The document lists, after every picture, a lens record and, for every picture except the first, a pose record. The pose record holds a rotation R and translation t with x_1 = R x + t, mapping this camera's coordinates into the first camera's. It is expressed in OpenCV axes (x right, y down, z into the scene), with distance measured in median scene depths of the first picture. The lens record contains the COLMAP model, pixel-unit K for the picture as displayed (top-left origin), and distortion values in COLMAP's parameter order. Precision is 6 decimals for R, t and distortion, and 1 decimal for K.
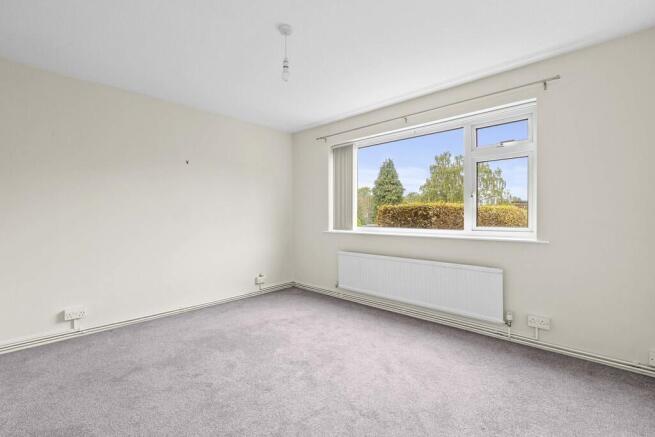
lens RADIAL K [[298.0, 0, 324.7], [0, 298.0, 215.3], [0, 0, 1]] dist [0.002530, 0.000224]
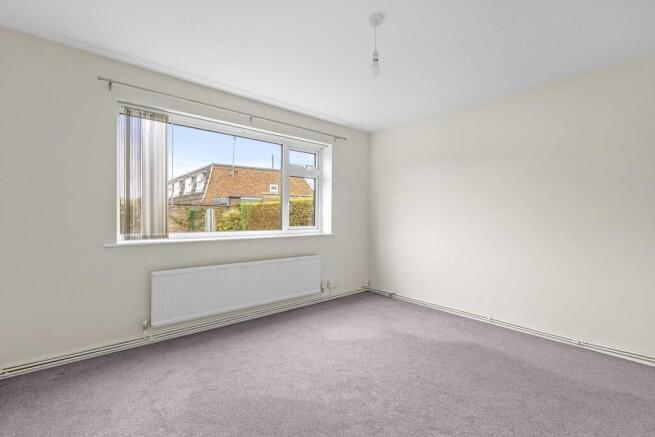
lens RADIAL K [[298.0, 0, 324.6], [0, 298.0, 221.1], [0, 0, 1]] dist [0.002530, 0.000224]
pose [[0.090052, -0.011350, 0.995872, -0.710788], [-0.007006, 0.999903, 0.012029, -0.002483], [-0.995912, -0.008061, 0.089963, 0.706018]]
